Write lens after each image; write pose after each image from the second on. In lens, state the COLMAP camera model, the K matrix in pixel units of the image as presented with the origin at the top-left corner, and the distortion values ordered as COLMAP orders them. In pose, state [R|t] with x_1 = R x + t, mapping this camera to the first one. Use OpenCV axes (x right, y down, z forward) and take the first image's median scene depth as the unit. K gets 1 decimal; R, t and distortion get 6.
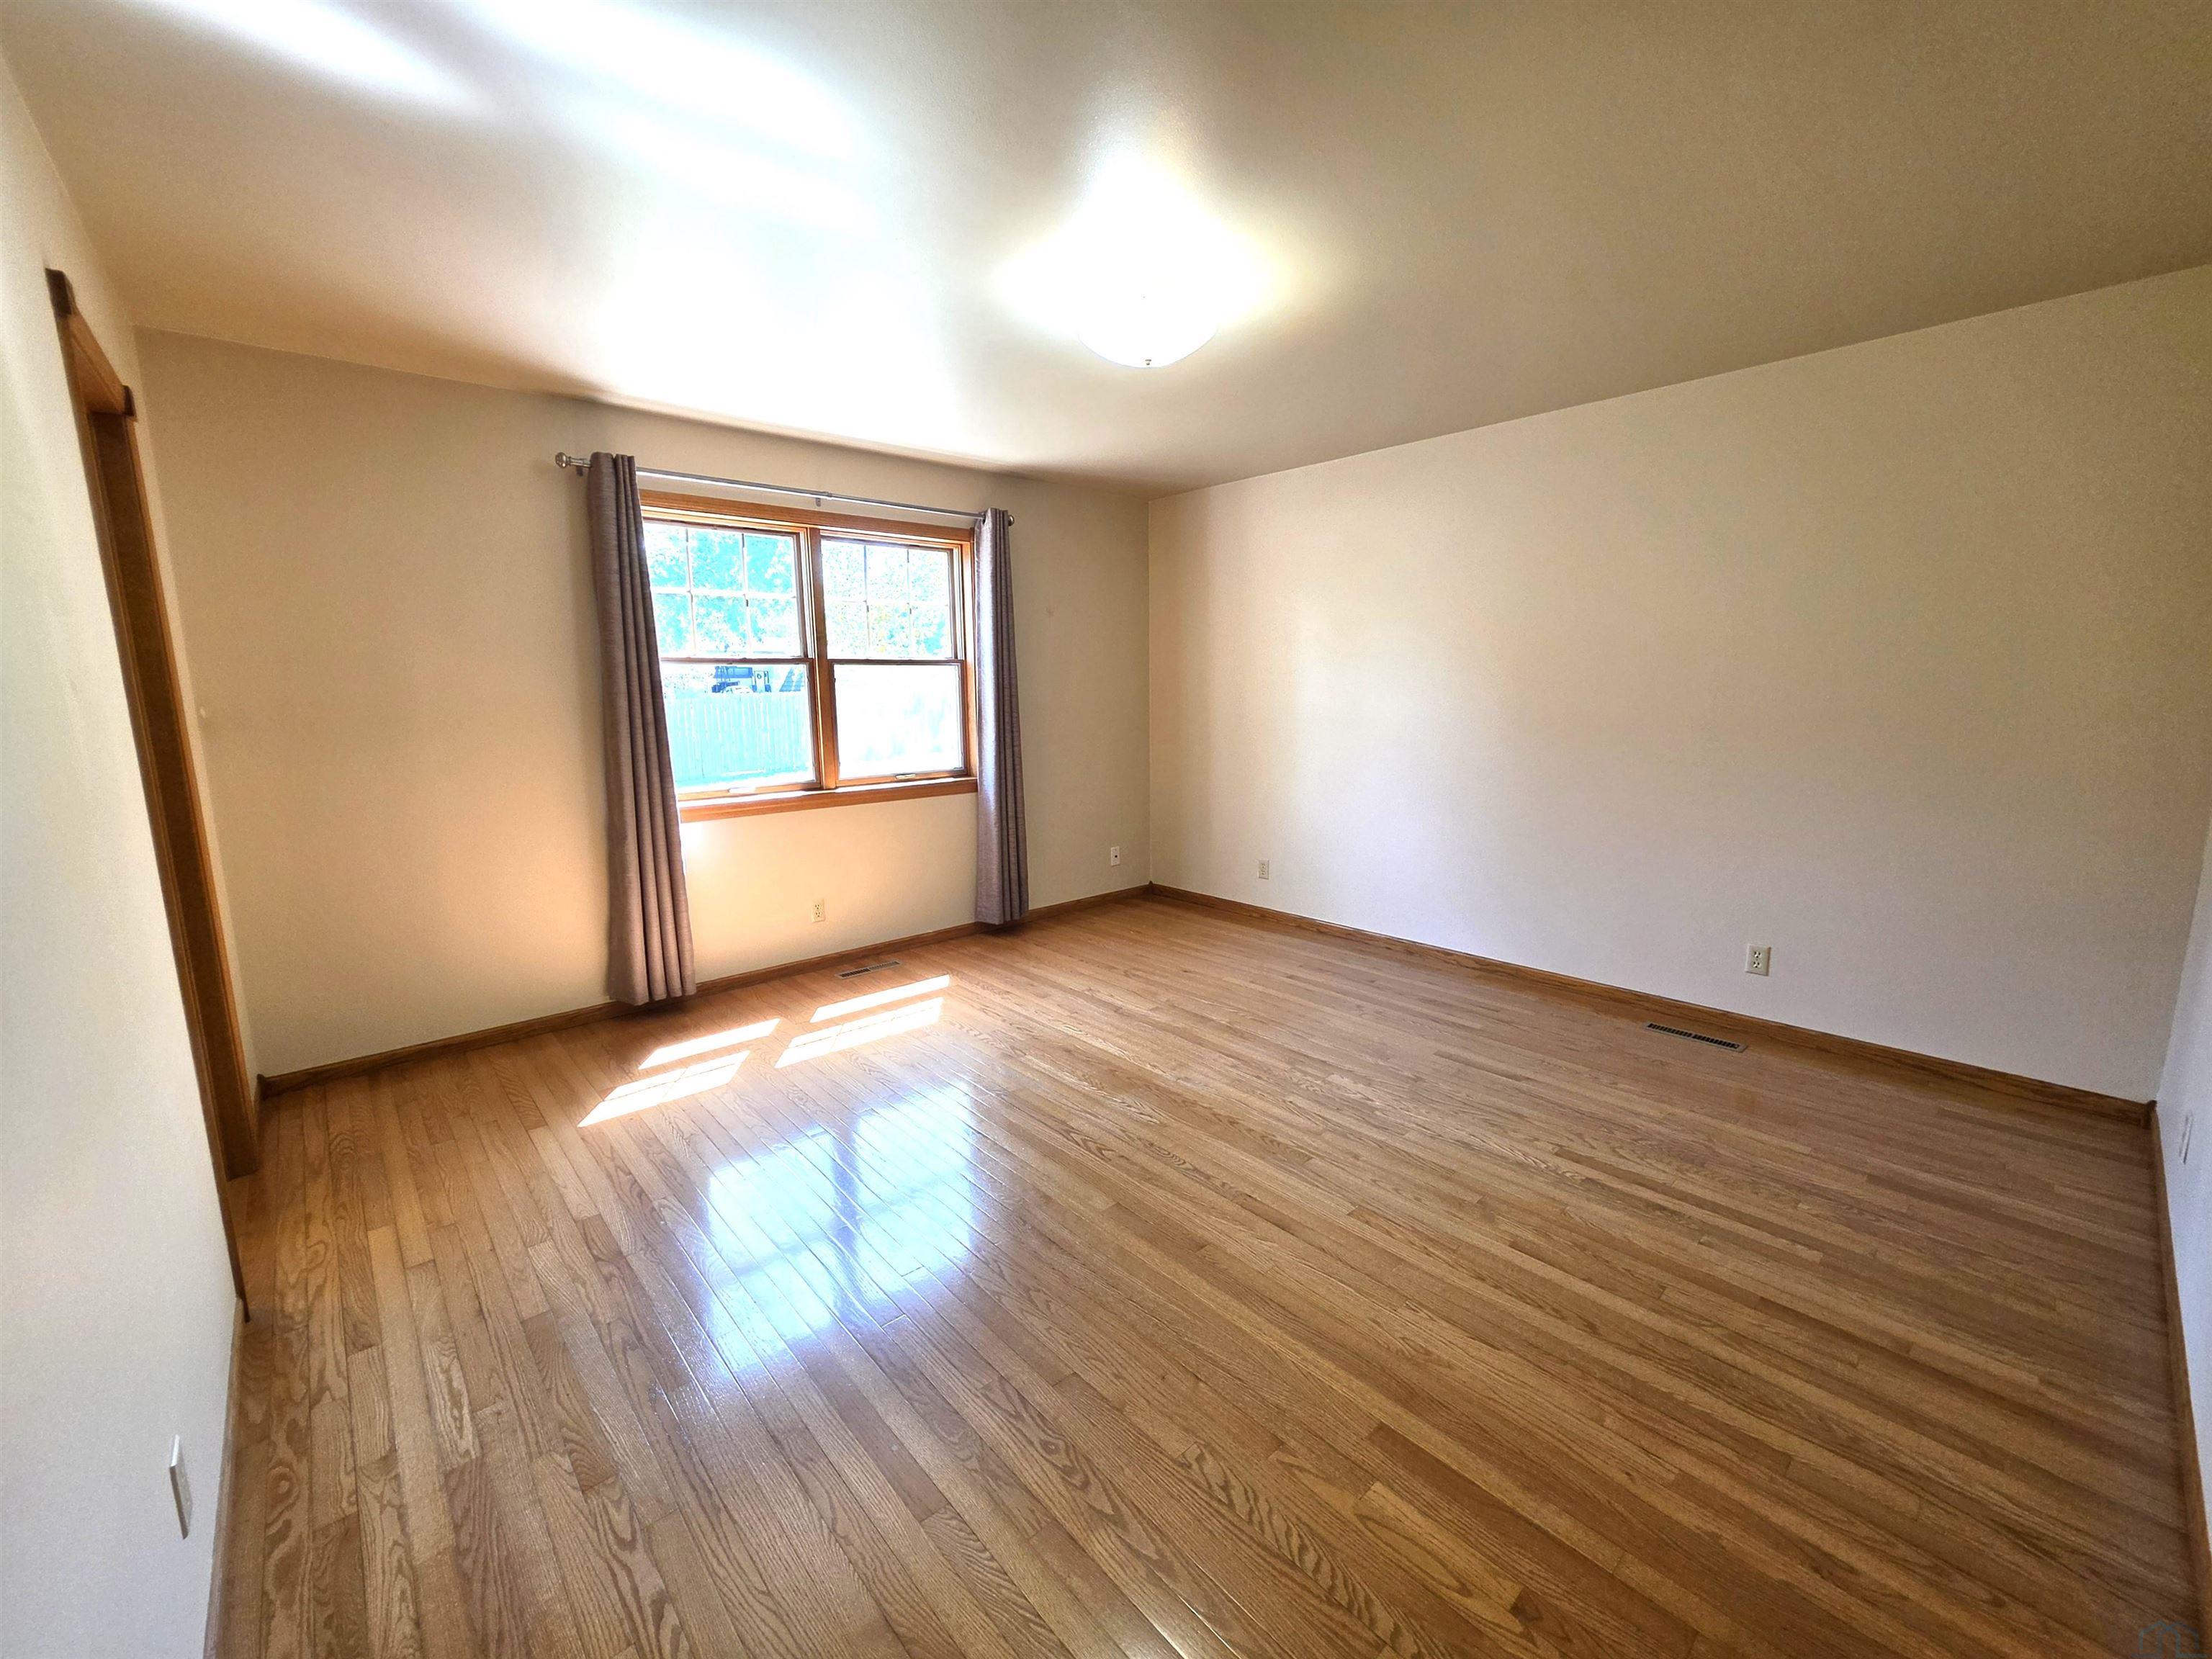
lens RADIAL K [[890.1, 0, 1089.5], [0, 890.1, 831.3], [0, 0, 1]] dist [-0.004046, 0.000885]
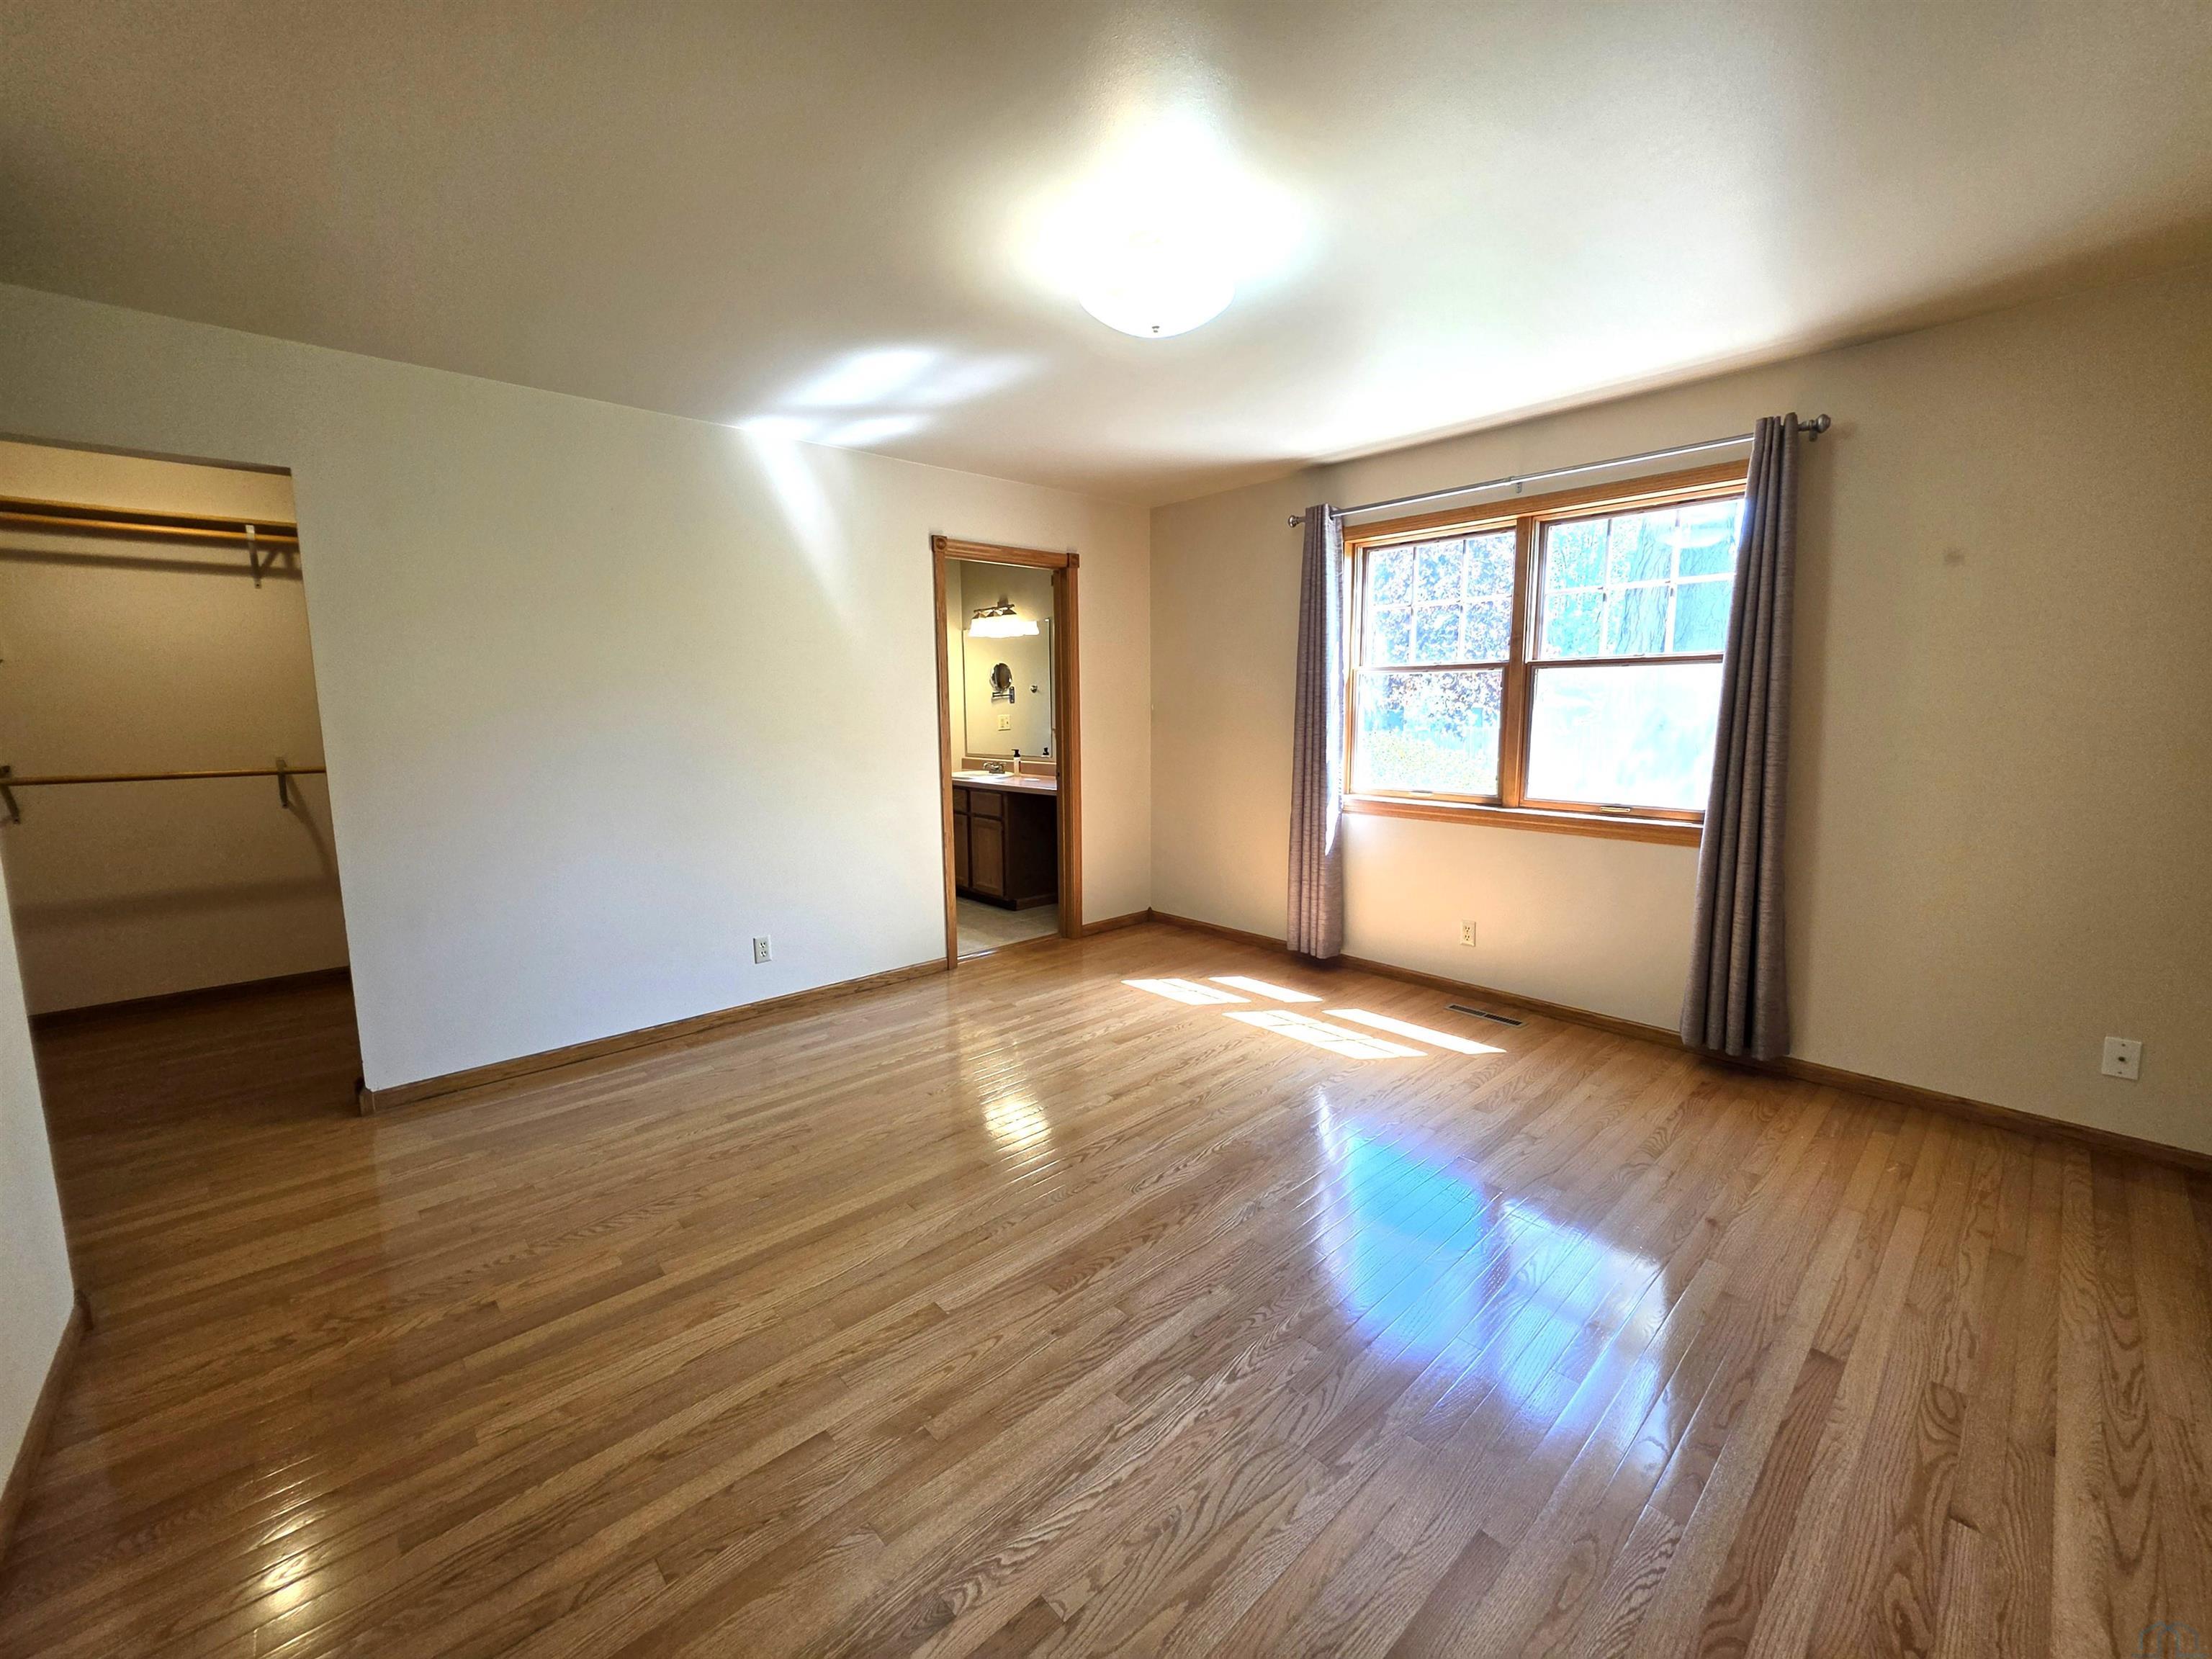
lens RADIAL K [[890.1, 0, 1116.7], [0, 890.1, 817.2], [0, 0, 1]] dist [-0.004046, 0.000885]
pose [[0.029152, 0.138925, -0.989874, 0.663969], [-0.159131, 0.978310, 0.132616, -0.106765], [0.986827, 0.153654, 0.050627, 0.646340]]
